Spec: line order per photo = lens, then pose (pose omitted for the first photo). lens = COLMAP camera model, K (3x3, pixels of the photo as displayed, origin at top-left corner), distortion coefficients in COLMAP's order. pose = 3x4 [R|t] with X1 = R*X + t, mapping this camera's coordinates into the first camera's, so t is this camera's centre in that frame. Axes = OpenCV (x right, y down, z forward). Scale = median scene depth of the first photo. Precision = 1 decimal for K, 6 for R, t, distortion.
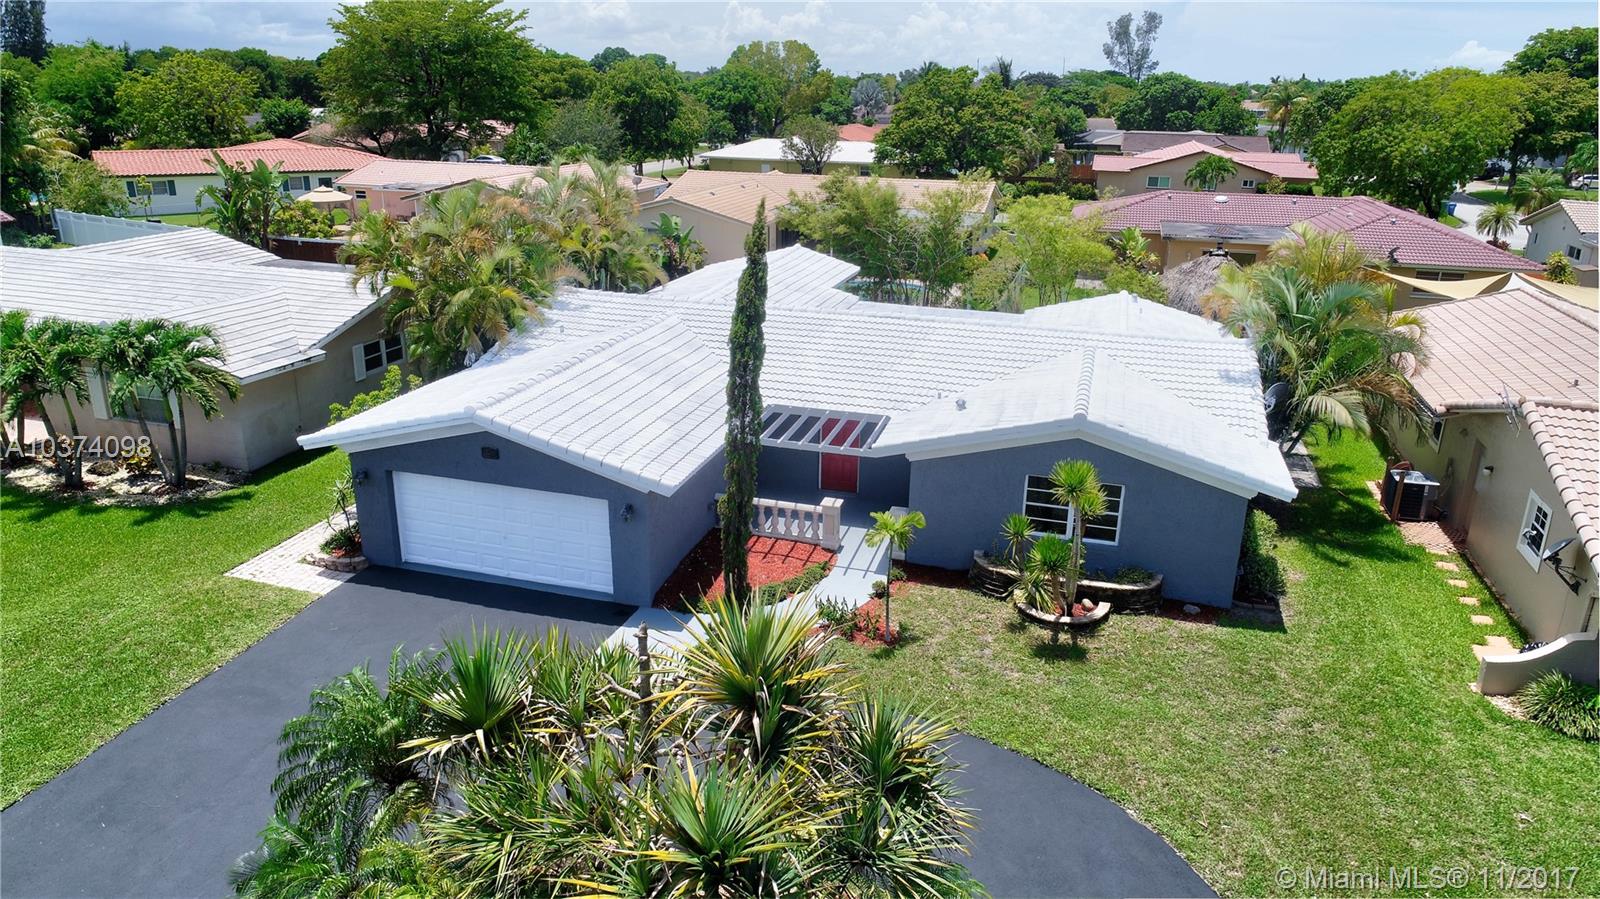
lens RADIAL K [[1074.2, 0, 797.3], [0, 1074.2, 451.2], [0, 0, 1]] dist [-0.002354, 0.001189]
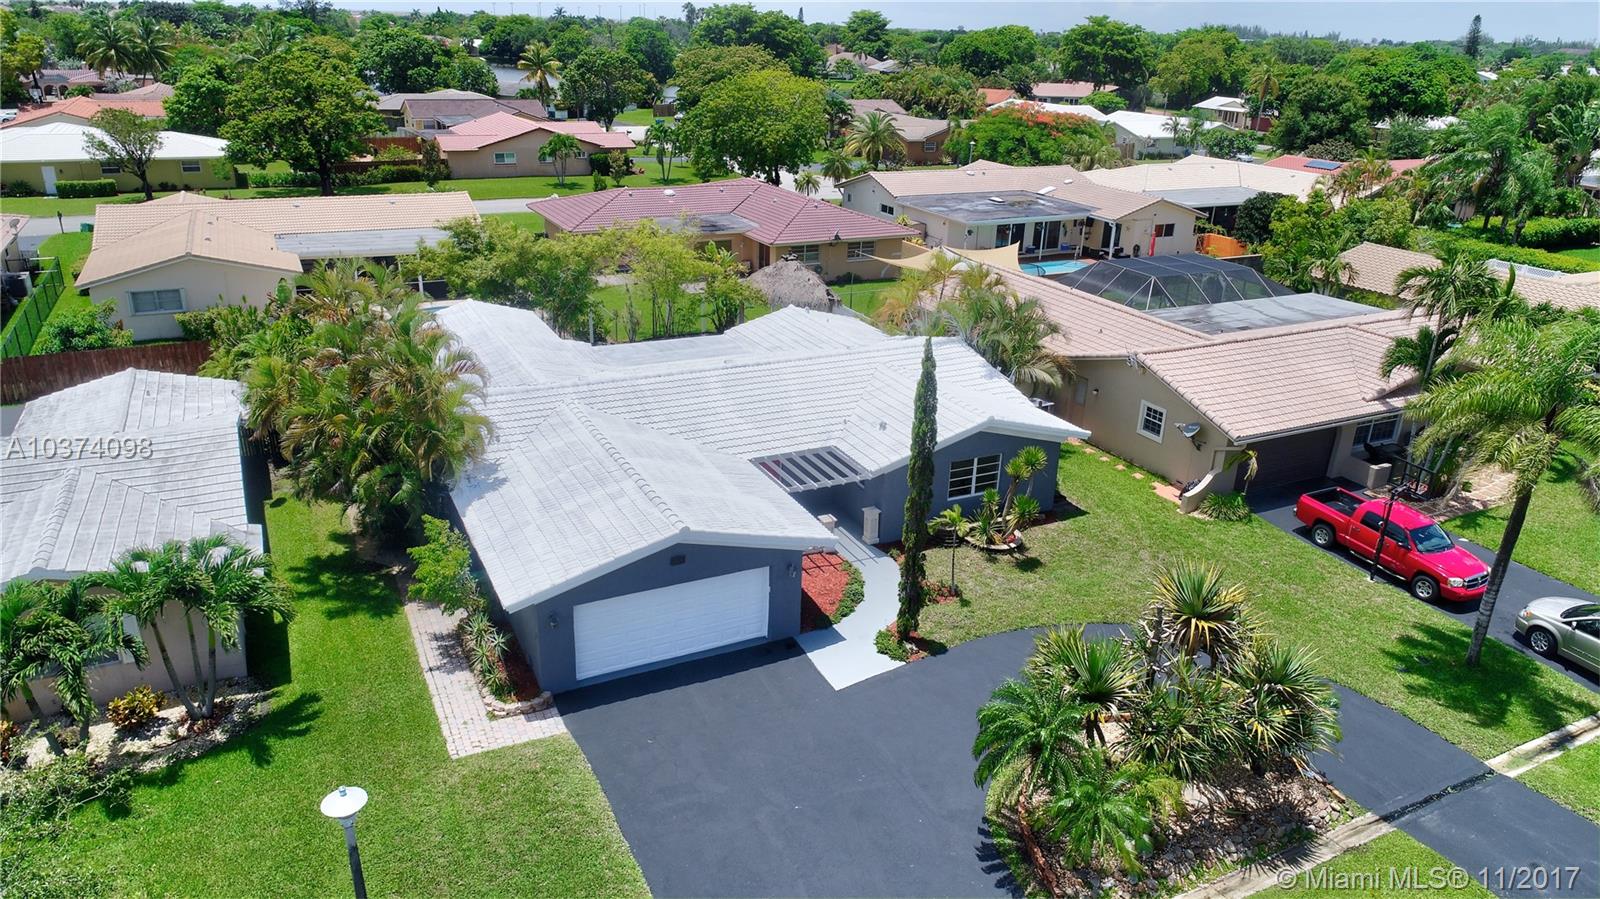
lens RADIAL K [[1074.2, 0, 799.3], [0, 1074.2, 447.6], [0, 0, 1]] dist [-0.002354, 0.001189]
pose [[0.724729, -0.247887, 0.642900, -0.871421], [0.205616, 0.968337, 0.141581, -0.246152], [-0.657640, 0.029583, 0.752751, 0.007411]]
